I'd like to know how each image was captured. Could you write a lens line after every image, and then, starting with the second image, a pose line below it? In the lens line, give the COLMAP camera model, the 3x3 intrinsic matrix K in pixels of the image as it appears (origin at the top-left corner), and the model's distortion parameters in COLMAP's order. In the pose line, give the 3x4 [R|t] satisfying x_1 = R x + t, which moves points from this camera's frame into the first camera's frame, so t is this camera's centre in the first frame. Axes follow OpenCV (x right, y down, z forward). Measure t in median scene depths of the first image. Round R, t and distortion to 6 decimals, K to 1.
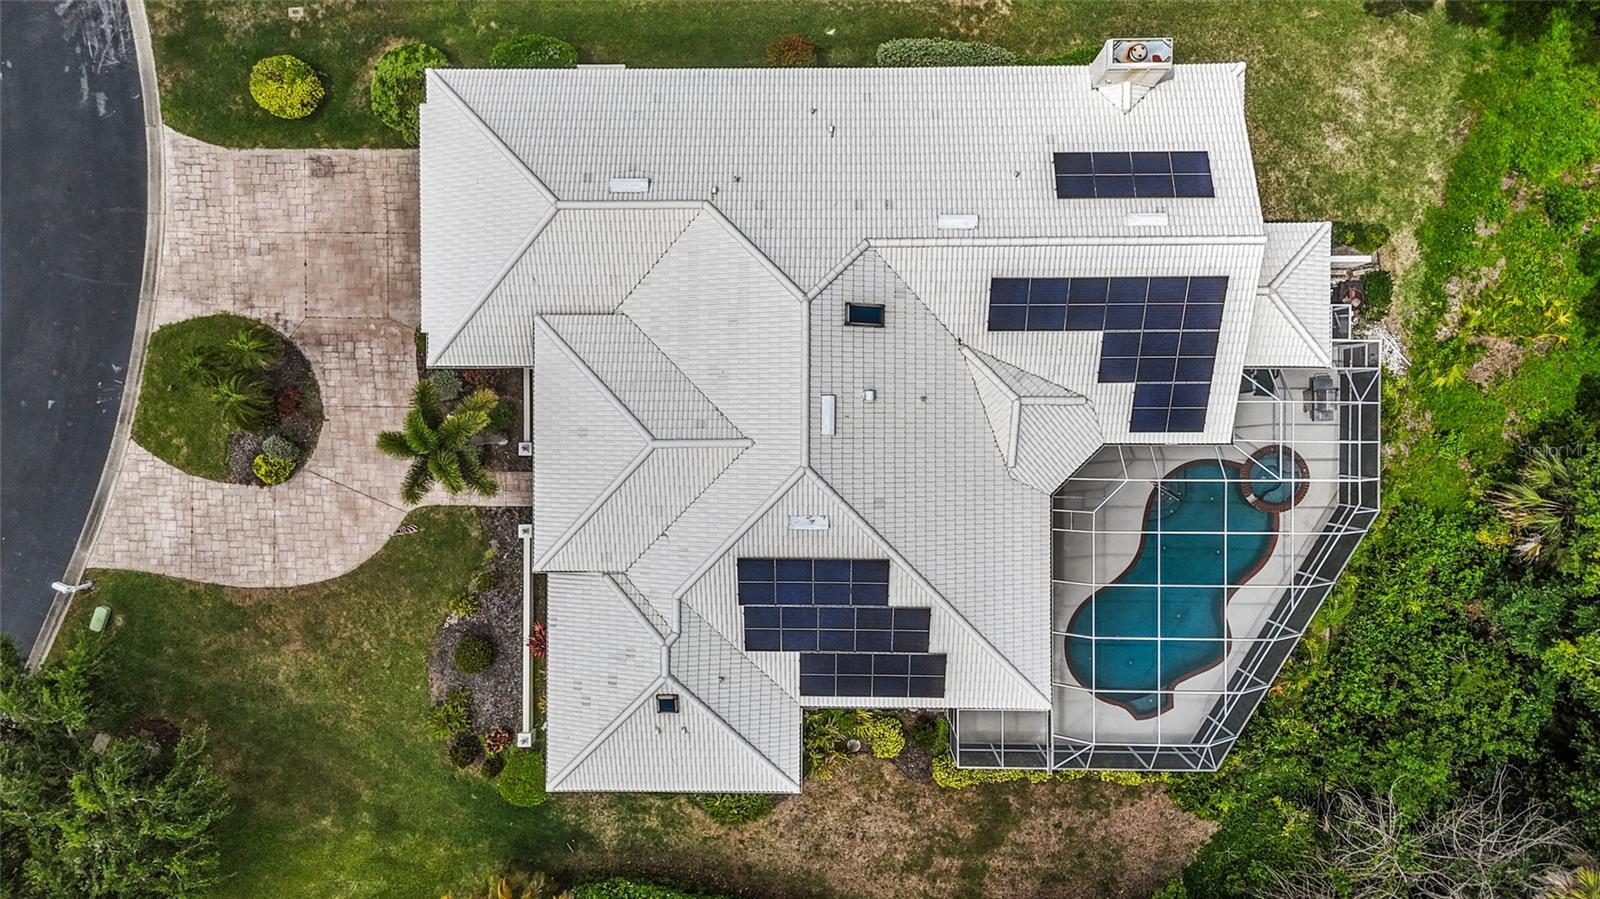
lens RADIAL K [[1195.2, 0, 800.0], [0, 1195.2, 449.5], [0, 0, 1]] dist [0.073630, -0.086540]
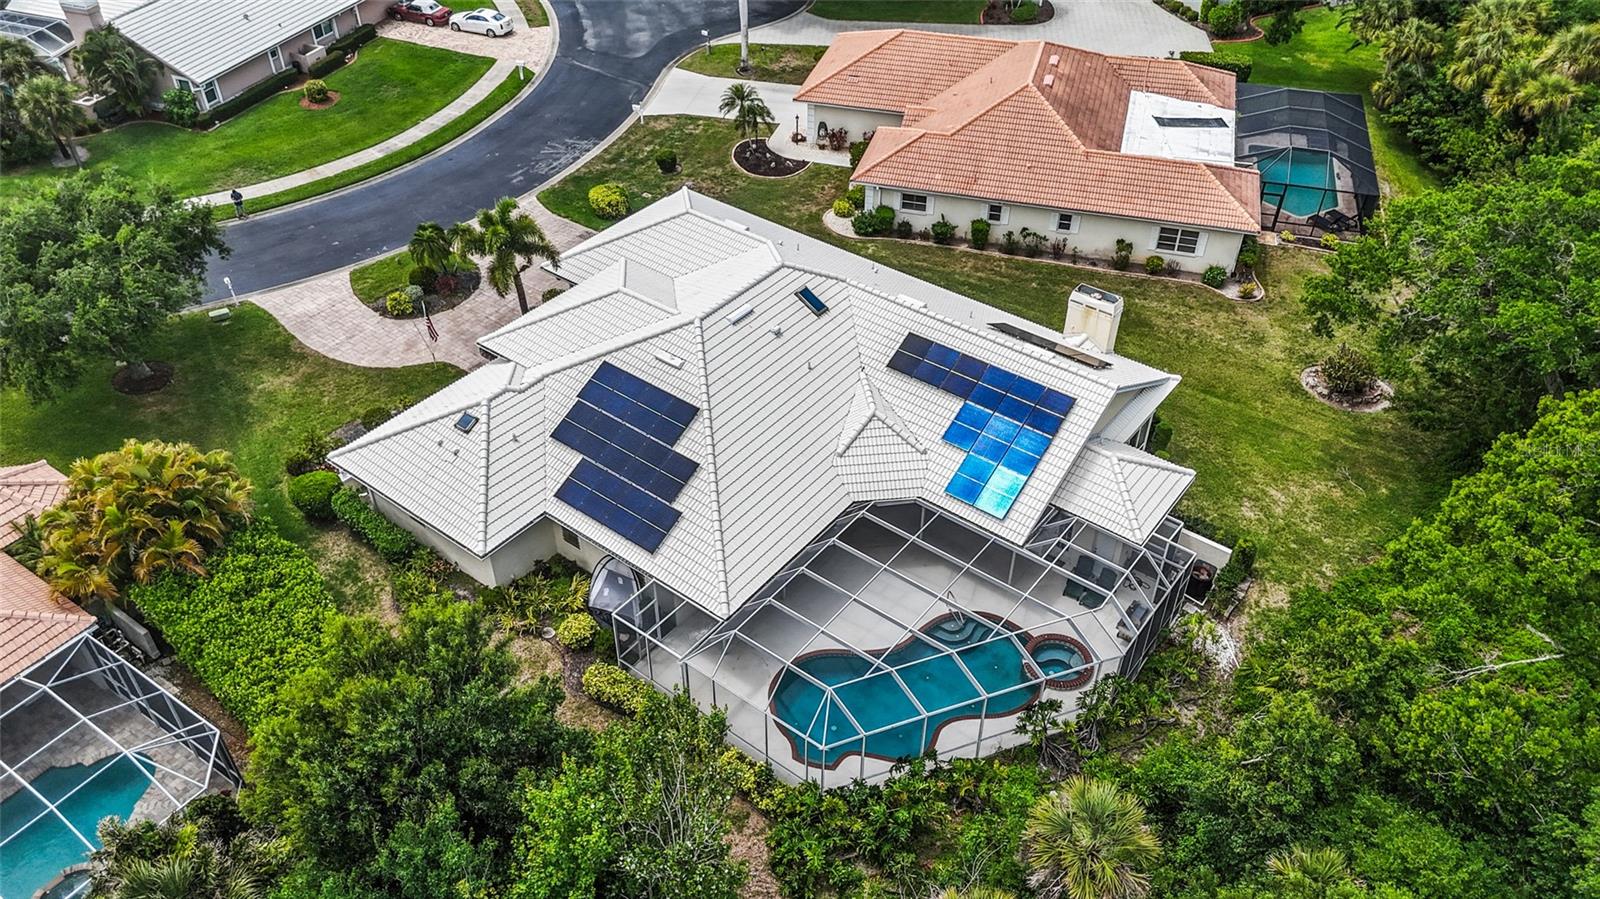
lens RADIAL K [[1195.2, 0, 800.0], [0, 1195.2, 449.5], [0, 0, 1]] dist [0.073630, -0.086540]
pose [[0.791935, 0.410350, -0.452163, 0.624674], [-0.609468, 0.486035, -0.626354, 0.703779], [-0.037257, 0.771611, 0.635003, 0.278115]]
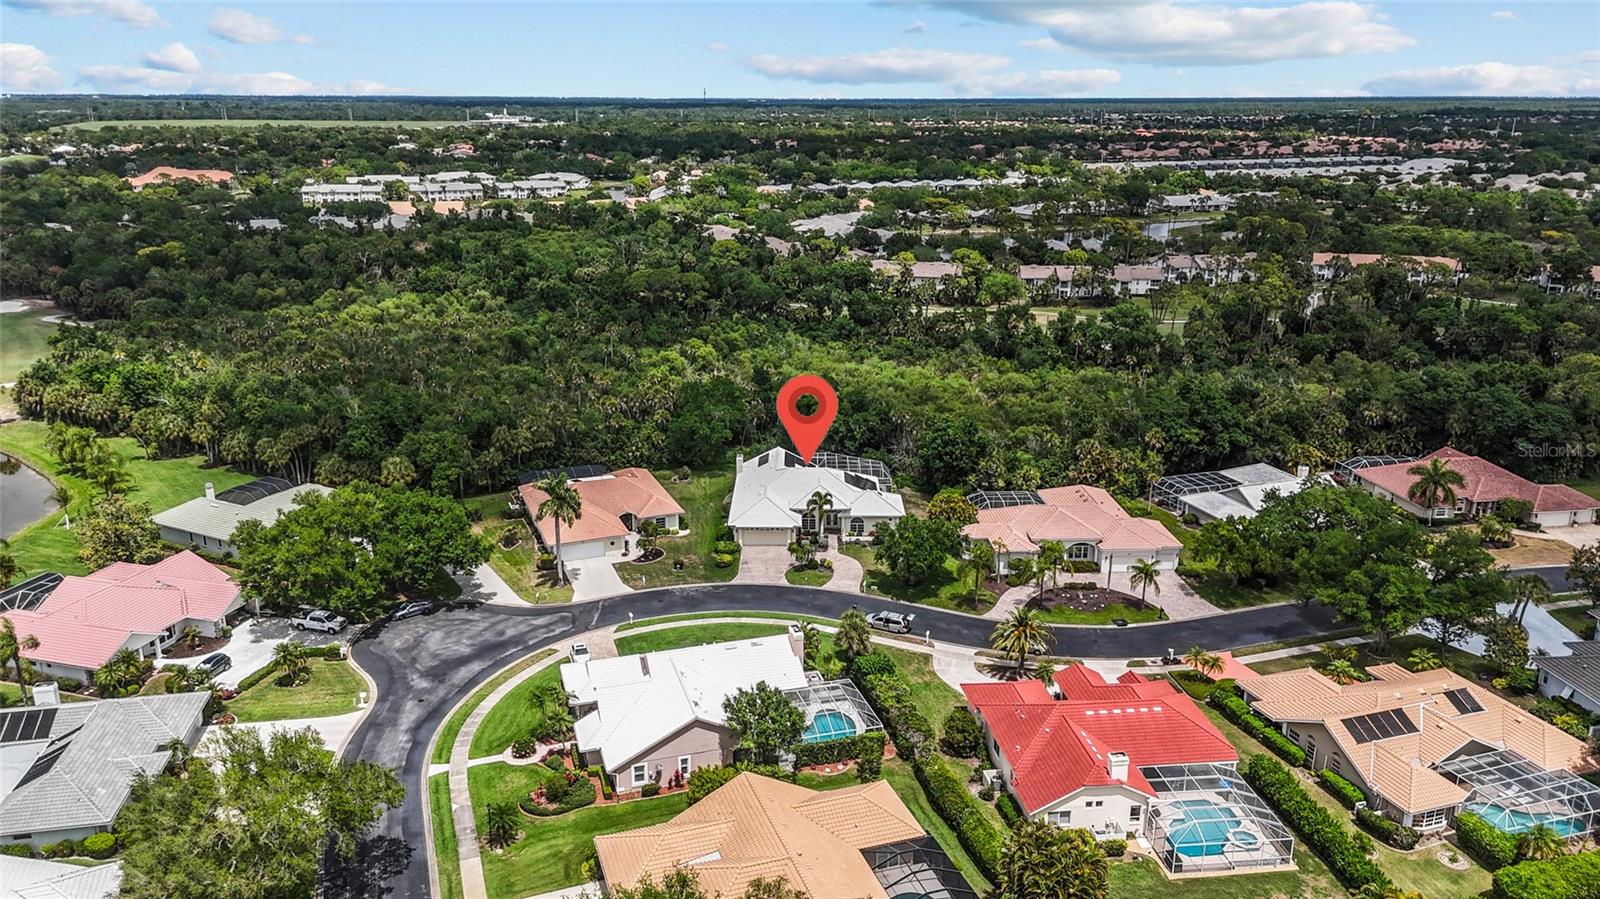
lens RADIAL K [[1195.2, 0, 800.0], [0, 1195.2, 449.5], [0, 0, 1]] dist [0.073630, -0.086540]
pose [[0.001734, -0.262002, 0.965066, -4.074126], [0.999838, -0.016816, -0.006361, -0.039947], [0.017895, 0.964921, 0.261930, -0.292409]]
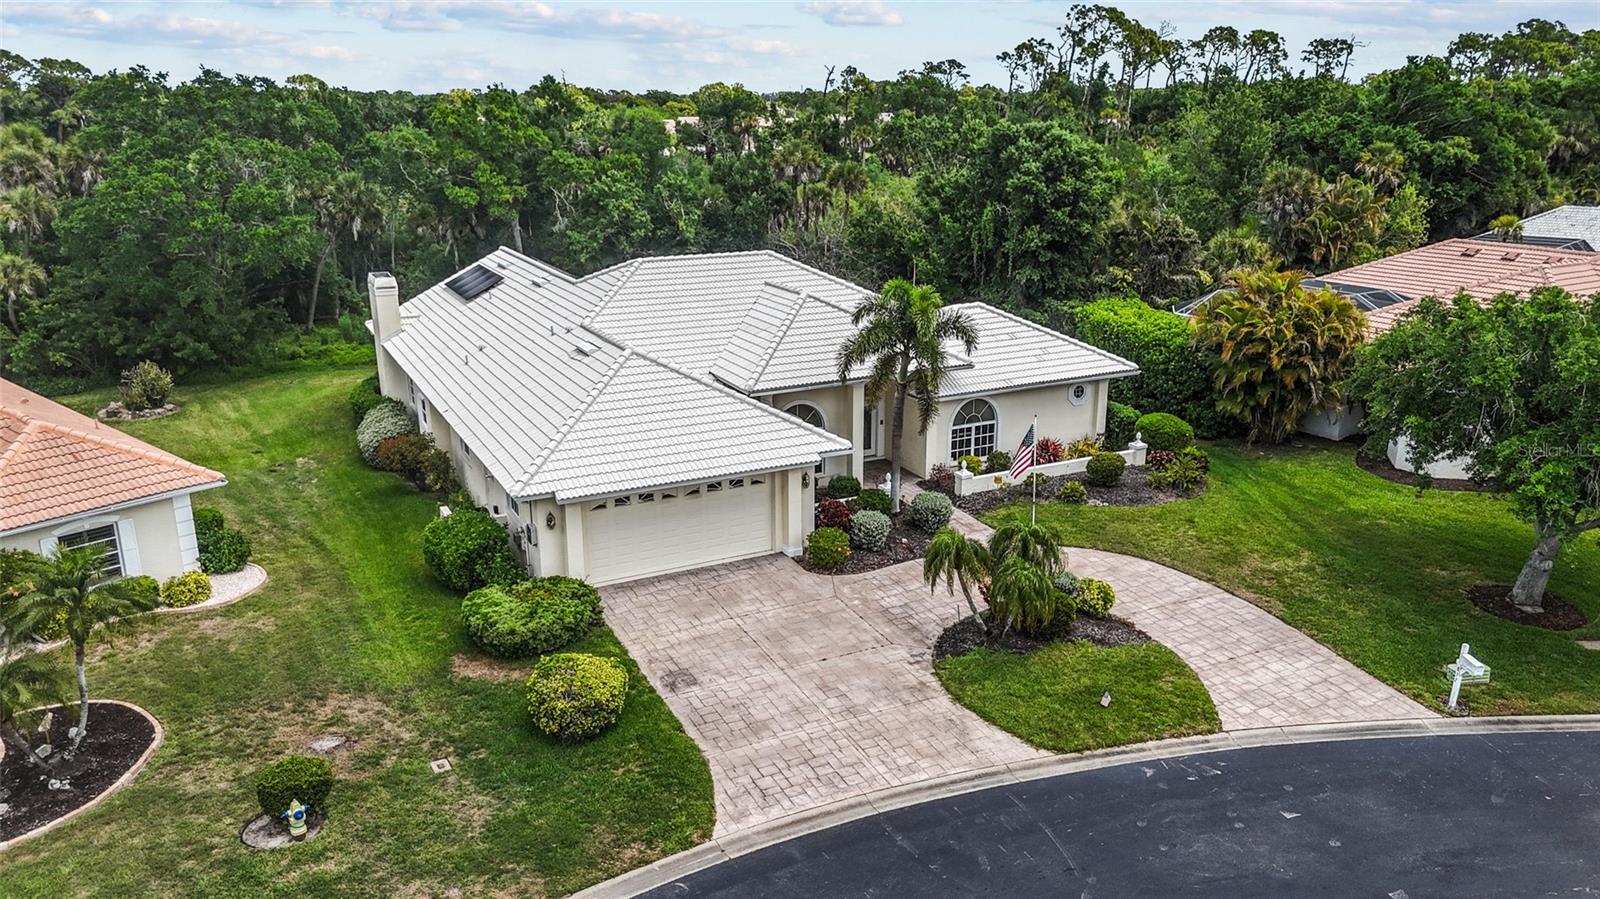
lens RADIAL K [[1195.2, 0, 800.0], [0, 1195.2, 449.5], [0, 0, 1]] dist [0.073630, -0.086540]
pose [[-0.448990, -0.218655, 0.866371, -1.027934], [0.892654, -0.152850, 0.424035, -0.462295], [0.039707, 0.963757, 0.263812, 0.768926]]
